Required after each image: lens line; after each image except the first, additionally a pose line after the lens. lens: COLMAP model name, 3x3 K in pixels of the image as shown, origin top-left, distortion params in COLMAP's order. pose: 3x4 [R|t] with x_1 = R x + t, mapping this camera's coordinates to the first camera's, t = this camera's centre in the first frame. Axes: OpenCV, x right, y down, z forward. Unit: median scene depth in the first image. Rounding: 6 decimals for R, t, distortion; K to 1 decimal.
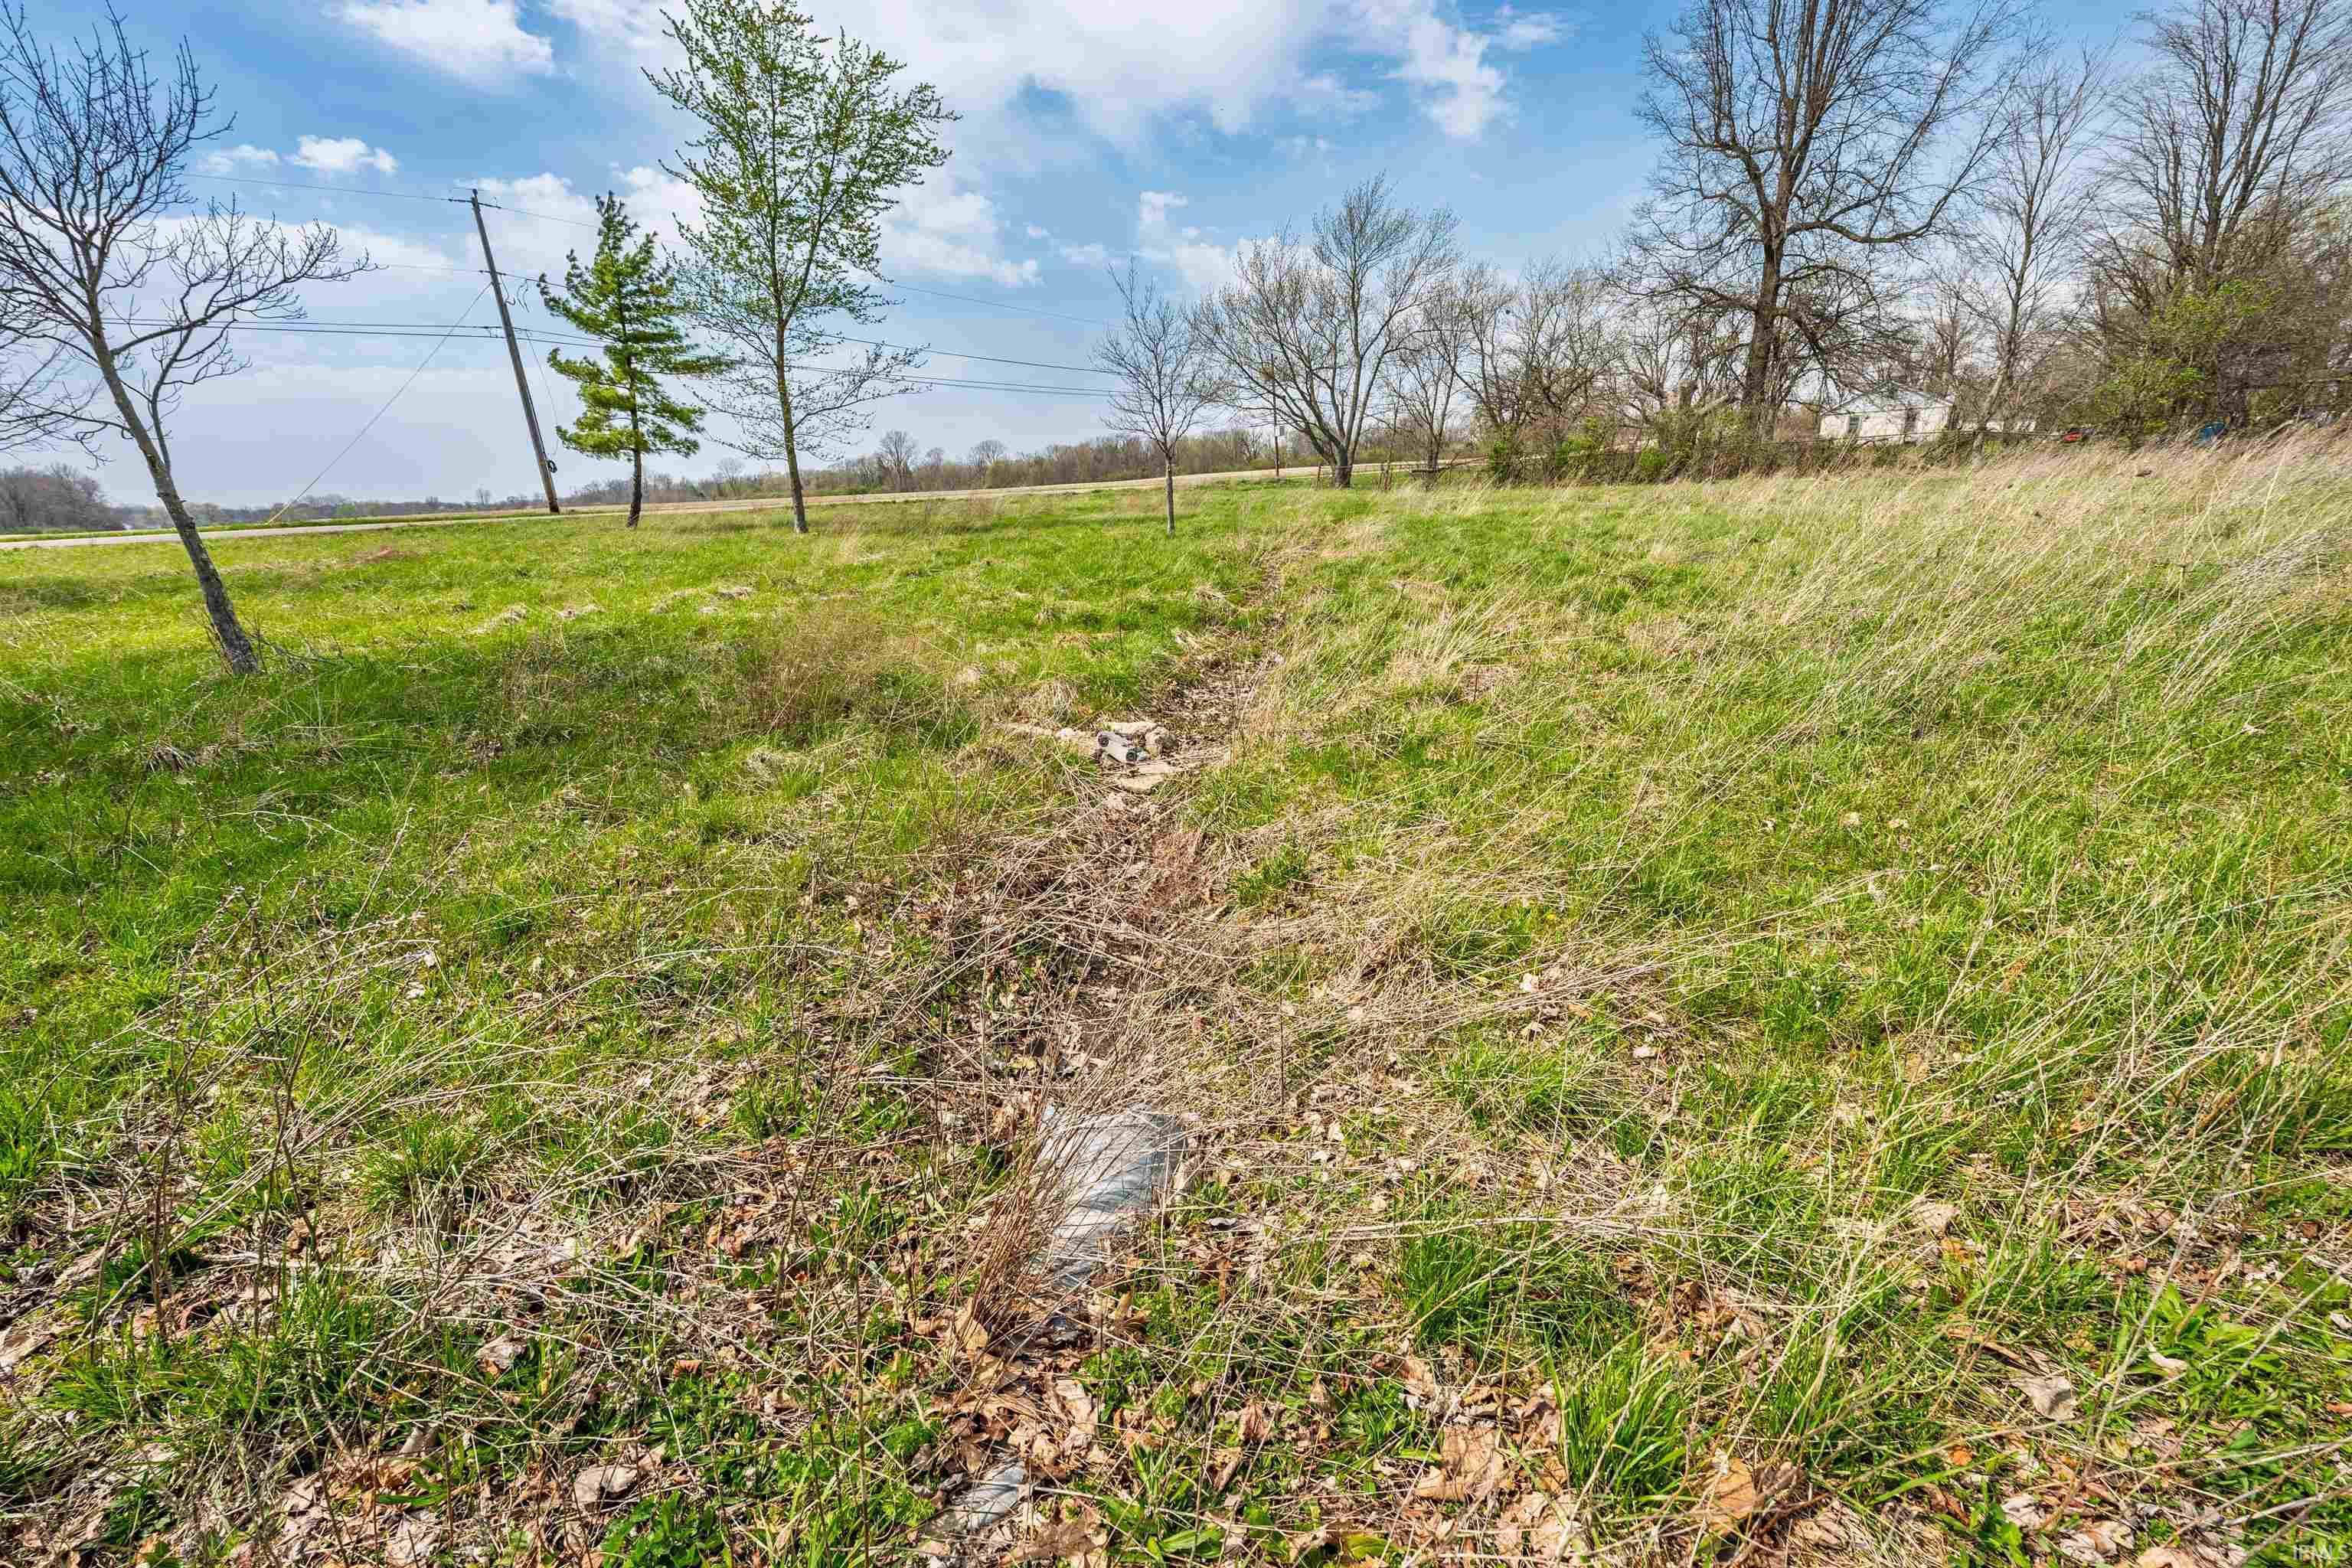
lens RADIAL K [[916.7, 0, 1176.0], [0, 916.7, 784.0], [0, 0, 1]] dist [0.000679, 0.000217]
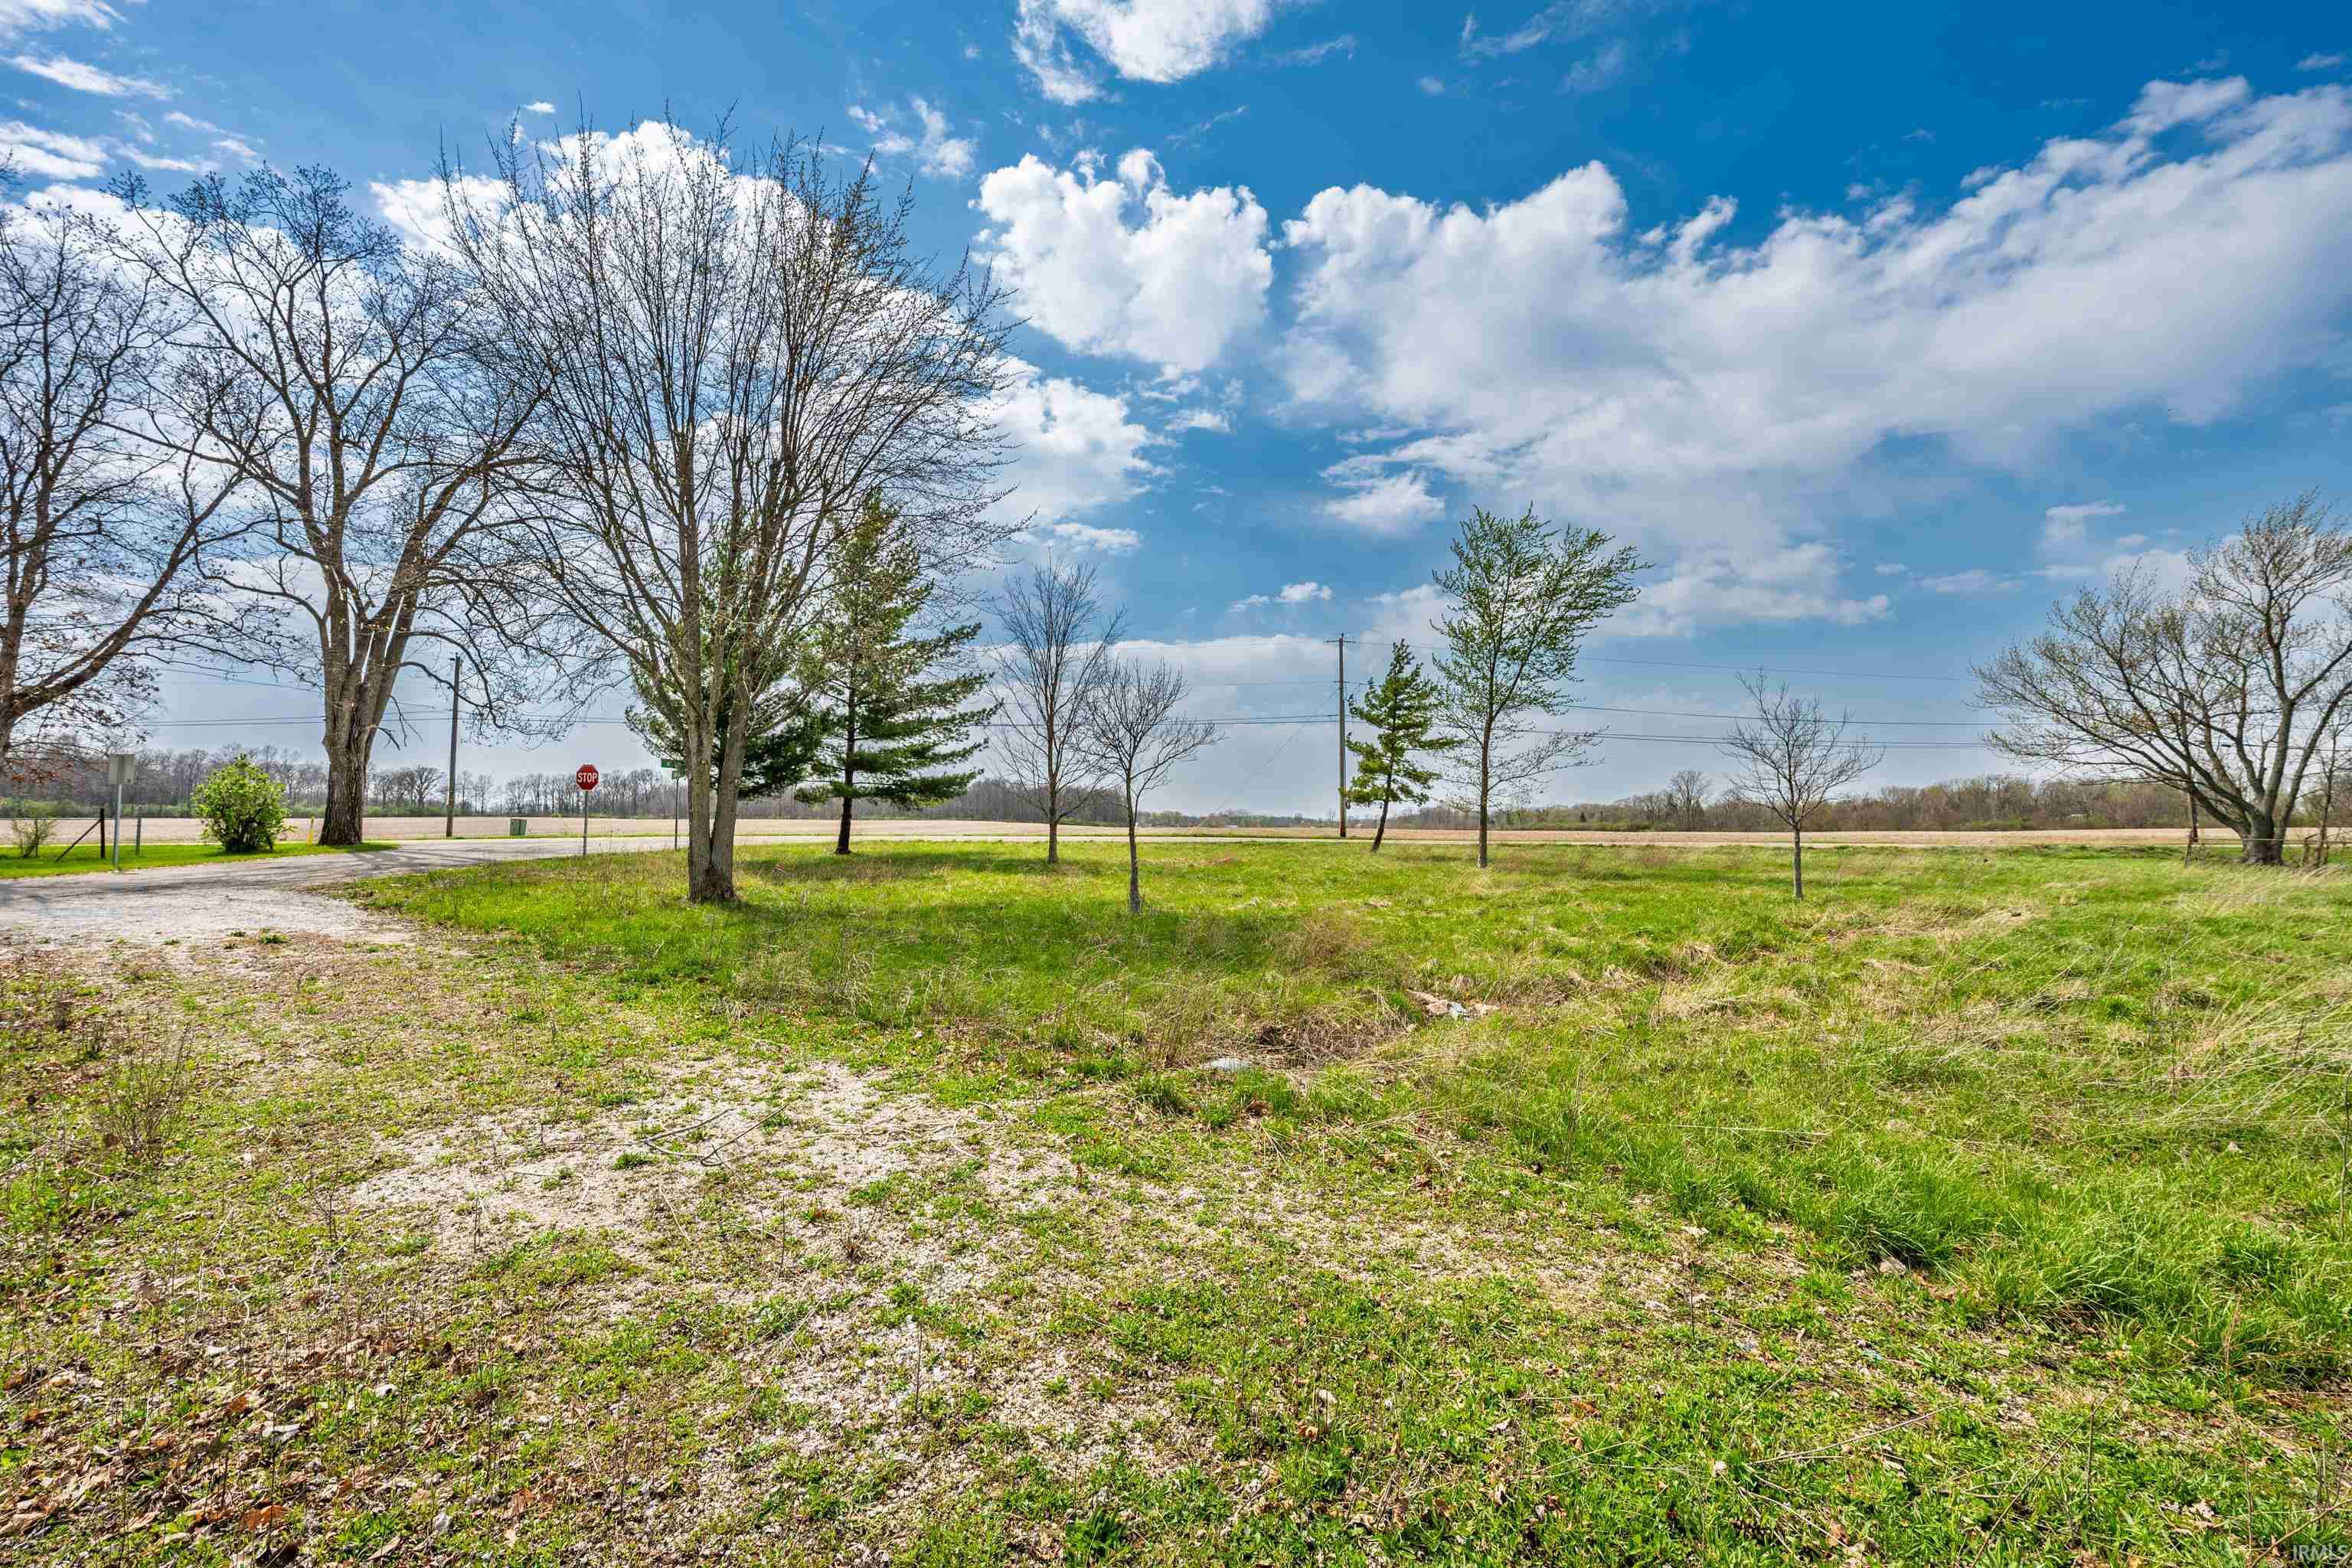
lens RADIAL K [[916.7, 0, 1176.0], [0, 916.7, 784.0], [0, 0, 1]] dist [0.000679, 0.000217]
pose [[0.701272, 0.020054, -0.712612, 0.096097], [-0.262843, 0.936455, -0.232307, 0.011114], [0.662670, 0.350215, 0.661980, -0.076944]]
